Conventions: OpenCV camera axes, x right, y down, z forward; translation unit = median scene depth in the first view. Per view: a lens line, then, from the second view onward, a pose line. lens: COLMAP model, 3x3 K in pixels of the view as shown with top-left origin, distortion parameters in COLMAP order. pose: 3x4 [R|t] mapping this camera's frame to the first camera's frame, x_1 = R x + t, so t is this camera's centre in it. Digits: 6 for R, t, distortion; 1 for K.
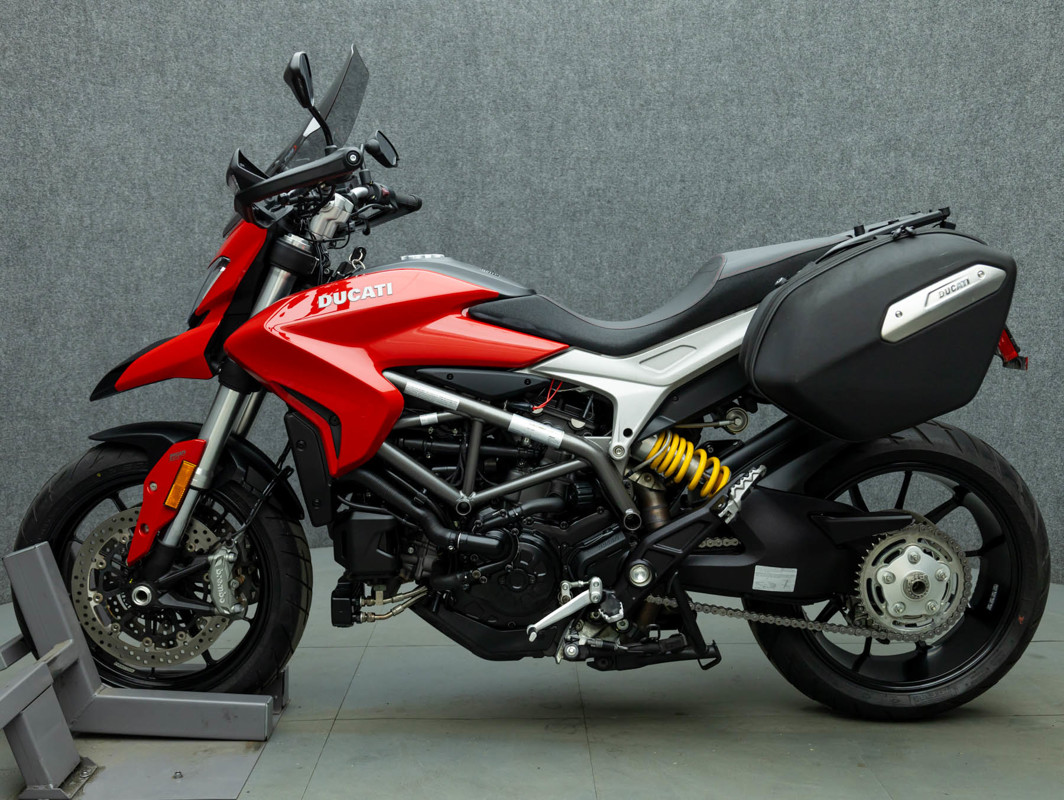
lens RADIAL K [[1195.0, 0, 538.9], [0, 1195.0, 412.7], [0, 0, 1]] dist [-0.013014, 0.043393]
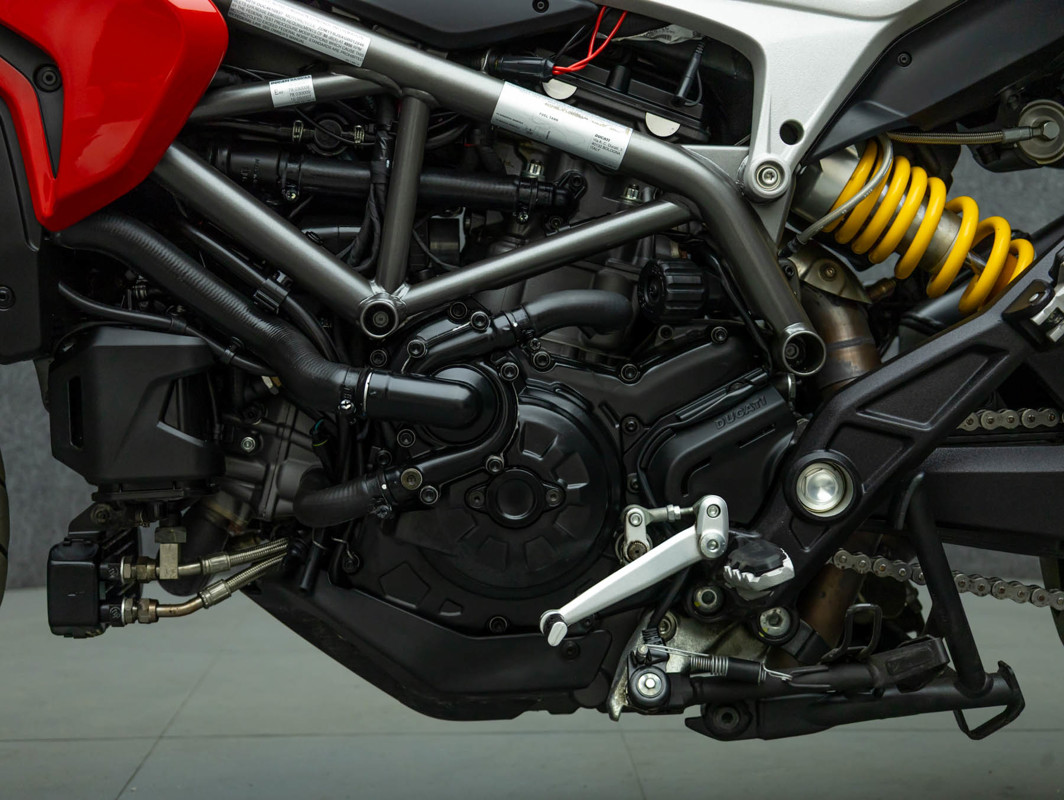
lens RADIAL K [[1828.0, 0, 530.5], [0, 1828.0, 440.1], [0, 0, 1]] dist [0.012307, -0.053799]
pose [[0.999795, 0.000312, 0.020234, -0.024926], [0.000514, 0.999168, -0.040781, 0.143552], [-0.020230, 0.040783, 0.998963, 0.391493]]
